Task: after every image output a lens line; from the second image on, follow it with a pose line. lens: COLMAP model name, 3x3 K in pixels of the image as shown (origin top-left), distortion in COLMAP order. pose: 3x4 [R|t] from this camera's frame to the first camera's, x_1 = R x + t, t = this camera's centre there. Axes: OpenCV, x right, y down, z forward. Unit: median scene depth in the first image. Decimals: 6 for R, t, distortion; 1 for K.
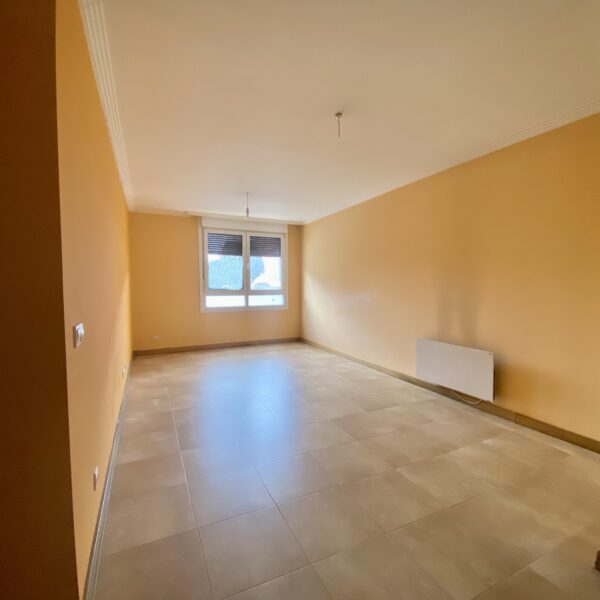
lens RADIAL K [[323.2, 0, 299.0], [0, 323.2, 299.0], [0, 0, 1]] dist [0.034998, -0.027785]
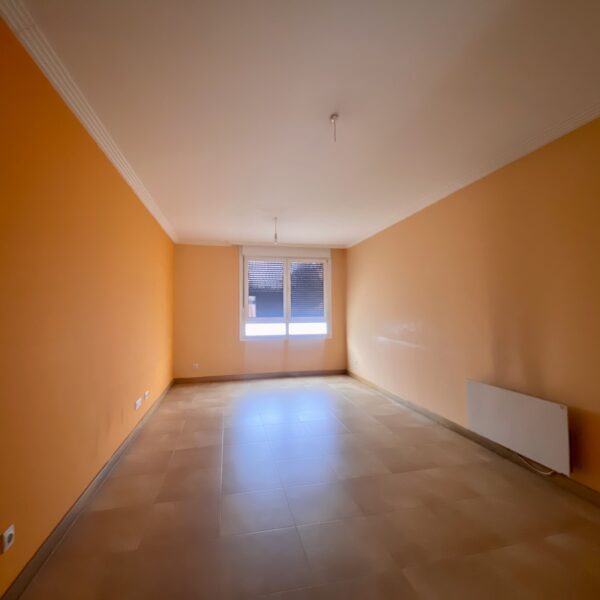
lens RADIAL K [[323.2, 0, 301.5], [0, 323.2, 300.3], [0, 0, 1]] dist [0.034998, -0.027785]
pose [[0.976745, -0.013230, -0.213996, 0.093025], [-0.003535, 0.996965, -0.077771, -0.005887], [0.214375, 0.076718, 0.973734, 0.078242]]
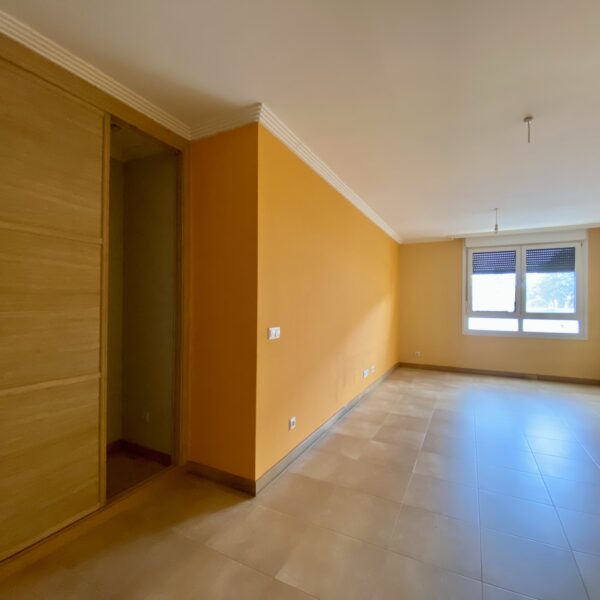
lens RADIAL K [[323.2, 0, 295.6], [0, 323.2, 302.6], [0, 0, 1]] dist [0.034998, -0.027785]
pose [[0.593617, 0.000826, -0.804747, 0.197995], [-0.042424, 0.998641, -0.030270, -0.003133], [0.803628, 0.052109, 0.592846, 0.000765]]
